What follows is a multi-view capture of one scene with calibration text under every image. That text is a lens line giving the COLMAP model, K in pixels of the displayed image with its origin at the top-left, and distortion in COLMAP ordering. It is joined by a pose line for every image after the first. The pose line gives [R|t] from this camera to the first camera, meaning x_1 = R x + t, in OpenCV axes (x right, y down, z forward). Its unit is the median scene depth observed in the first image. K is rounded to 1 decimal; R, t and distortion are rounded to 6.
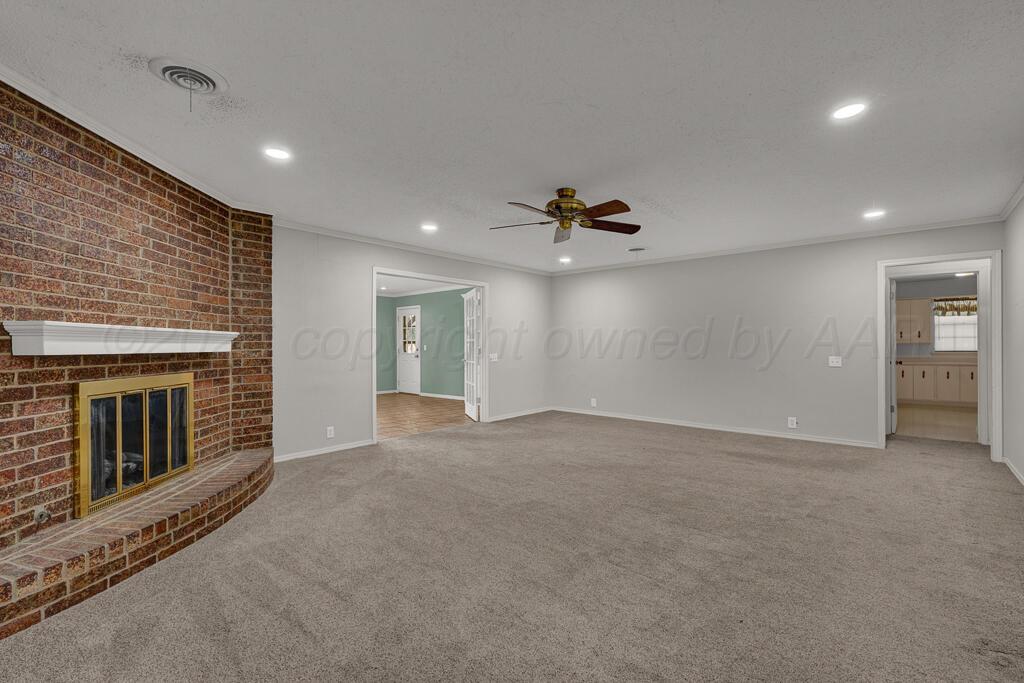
lens RADIAL K [[446.5, 0, 512.0], [0, 446.5, 341.5], [0, 0, 1]] dist [0.000752, -0.000049]
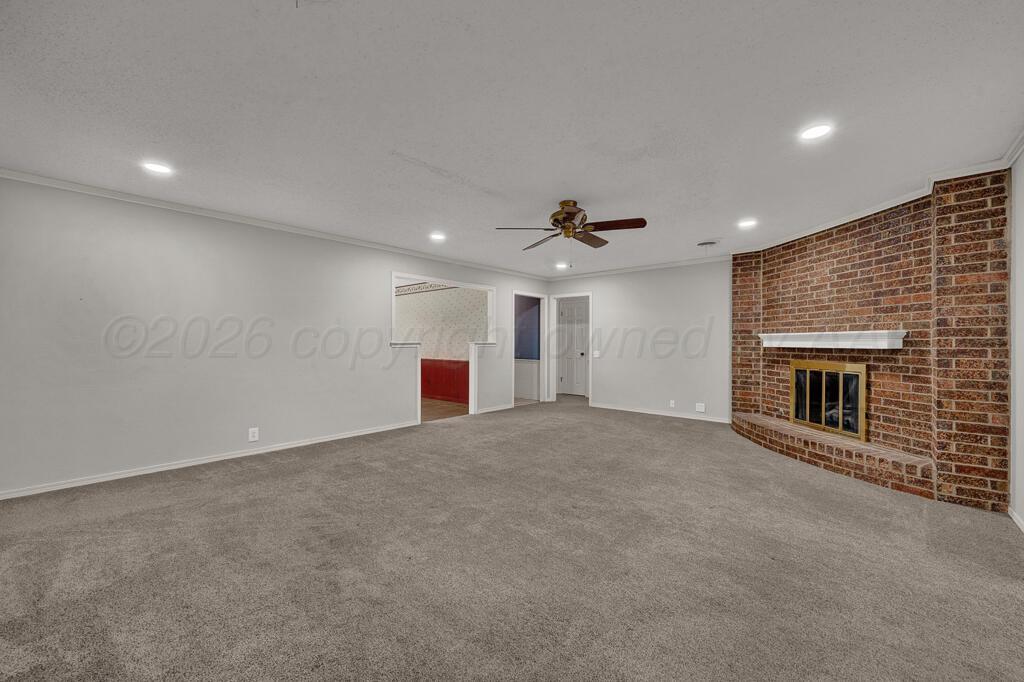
lens RADIAL K [[404.1, 0, 511.0], [0, 404.1, 344.2], [0, 0, 1]] dist [0.000247, -0.000009]
pose [[-0.999990, 0.001397, 0.004306, 0.319052], [0.001370, 0.999980, -0.006153, 0.020387], [-0.004315, -0.006147, -0.999972, 2.466805]]
